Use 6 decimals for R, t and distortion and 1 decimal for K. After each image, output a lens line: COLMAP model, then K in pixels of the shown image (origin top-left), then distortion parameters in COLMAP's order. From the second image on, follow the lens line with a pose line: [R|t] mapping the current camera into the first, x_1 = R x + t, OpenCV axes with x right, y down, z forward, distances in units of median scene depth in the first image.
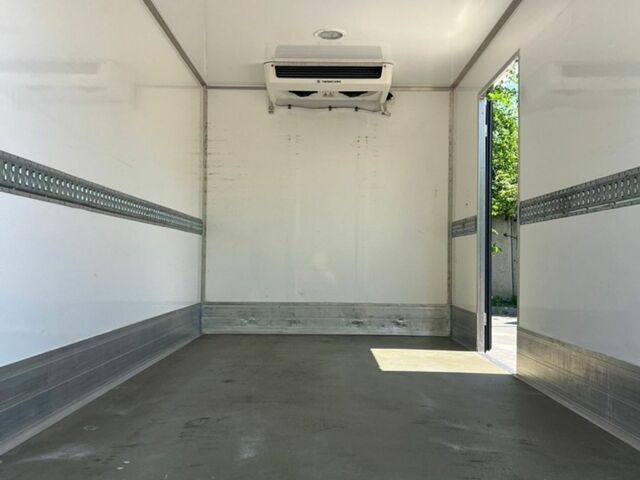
lens RADIAL K [[636.0, 0, 320.0], [0, 636.0, 240.0], [0, 0, 1]] dist [0.114709, -0.212075]
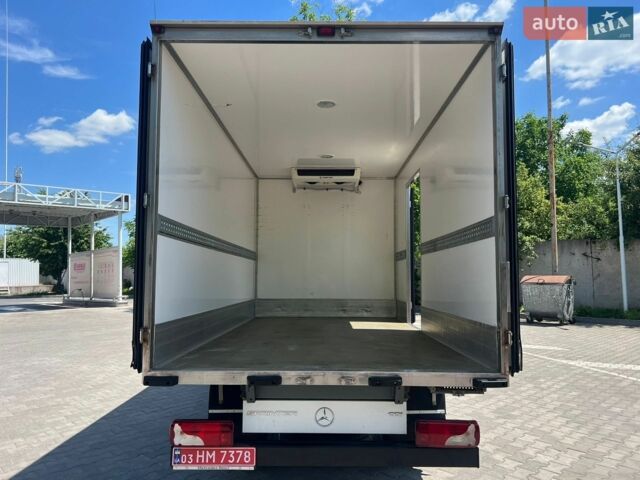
lens RADIAL K [[481.2, 0, 320.0], [0, 481.2, 240.0], [0, 0, 1]] dist [0.046782, -0.058674]
pose [[0.999960, -0.005894, -0.006719, 0.004230], [0.005557, 0.998776, -0.049150, 0.001440], [0.007001, 0.049111, 0.998769, -0.342054]]
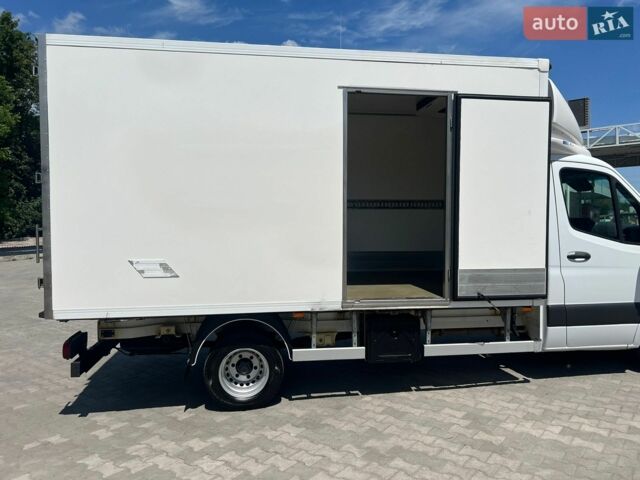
lens RADIAL K [[481.2, 0, 320.0], [0, 481.2, 240.0], [0, 0, 1]] dist [0.046782, -0.058674]
pose [[0.136558, 0.035274, -0.990004, 2.026322], [0.035531, 0.998548, 0.040479, 0.017844], [0.989995, -0.040704, 0.135107, 1.457865]]
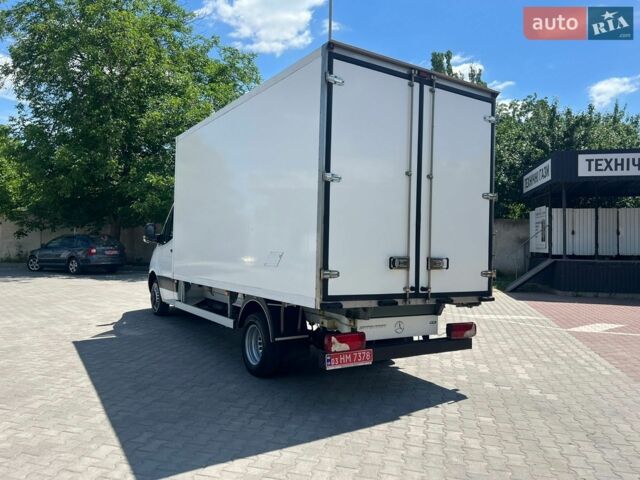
lens RADIAL K [[482.8, 0, 317.7], [0, 482.8, 242.1], [0, 0, 1]] dist [0.044993, 0.000076]
pose [[0.837941, 0.022741, 0.545286, -1.282582], [-0.037207, 0.999187, 0.015505, 0.040747], [-0.544491, -0.033281, 0.838106, -0.484394]]
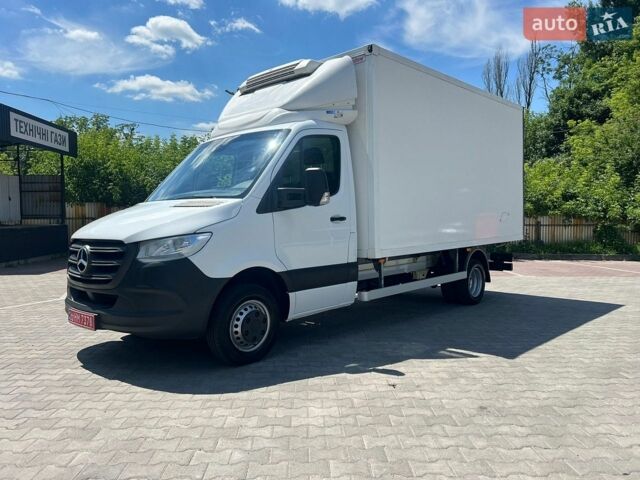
lens RADIAL K [[481.2, 0, 320.0], [0, 481.2, 240.0], [0, 0, 1]] dist [0.046782, -0.058674]
pose [[-0.743714, -0.019853, 0.668203, -1.567939], [-0.004311, 0.999681, 0.024903, 0.214254], [-0.668484, 0.015640, -0.743562, 4.057358]]
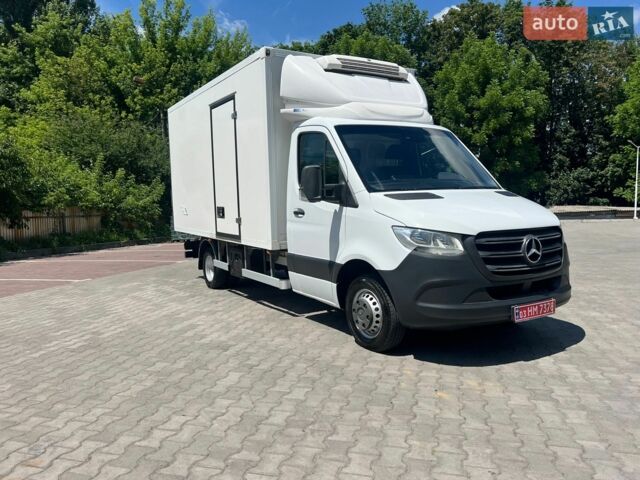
lens RADIAL K [[472.3, 0, 321.1], [0, 472.3, 243.3], [0, 0, 1]] dist [0.029660, -0.005097]
pose [[-0.847056, 0.061349, -0.527951, 1.356224], [0.029663, 0.997225, 0.068288, 0.180054], [0.530675, 0.042184, -0.846525, 4.308481]]
